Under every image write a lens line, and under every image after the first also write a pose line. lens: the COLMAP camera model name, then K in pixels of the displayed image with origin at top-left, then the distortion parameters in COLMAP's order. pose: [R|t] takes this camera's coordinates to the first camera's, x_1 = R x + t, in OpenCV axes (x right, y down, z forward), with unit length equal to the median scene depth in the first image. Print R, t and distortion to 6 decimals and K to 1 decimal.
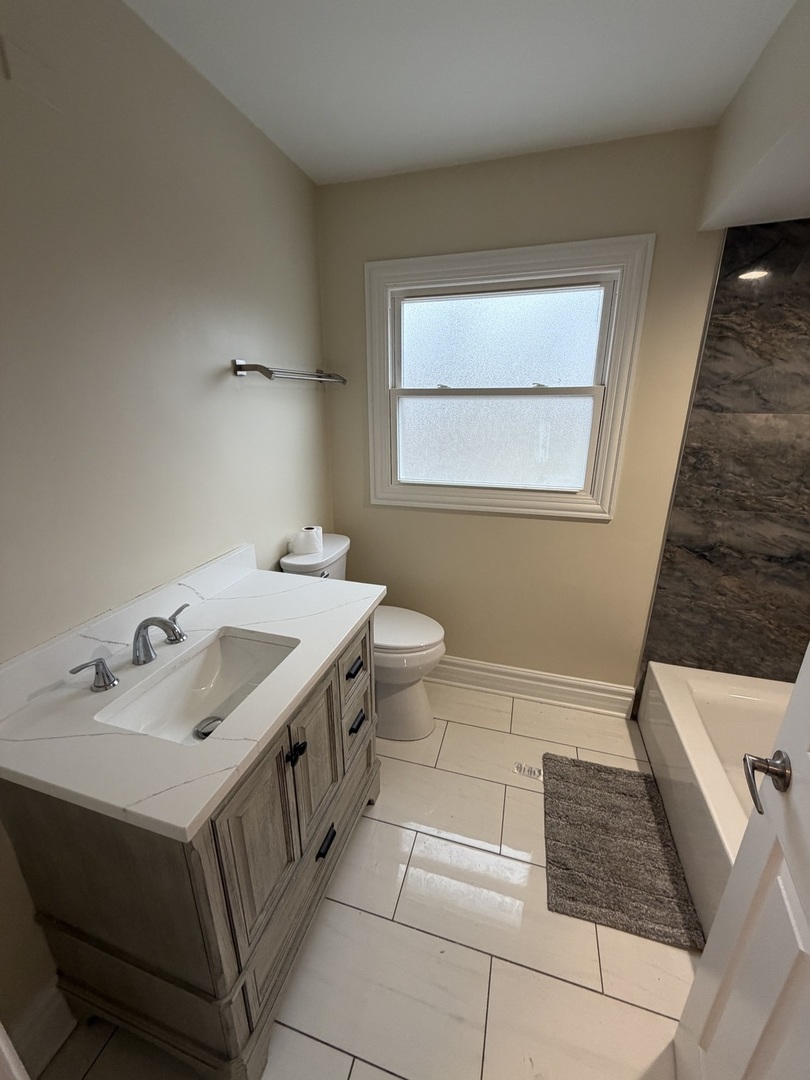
lens RADIAL K [[427.6, 0, 405.7], [0, 427.6, 539.9], [0, 0, 1]] dist [0.000390, -0.000149]
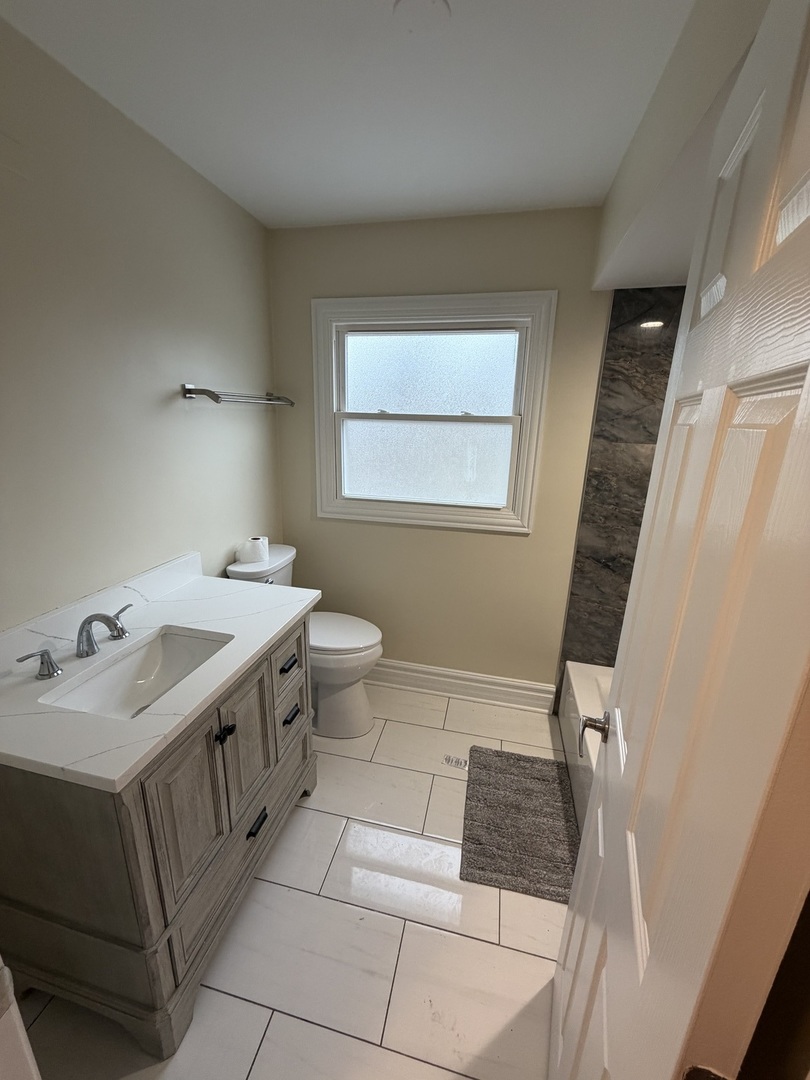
lens RADIAL K [[427.6, 0, 404.4], [0, 427.6, 540.2], [0, 0, 1]] dist [0.000390, -0.000149]
pose [[0.997455, 0.009200, 0.070696, 0.086648], [-0.006784, 0.999388, -0.034330, 0.013710], [-0.070969, 0.033763, 0.996907, -0.118604]]
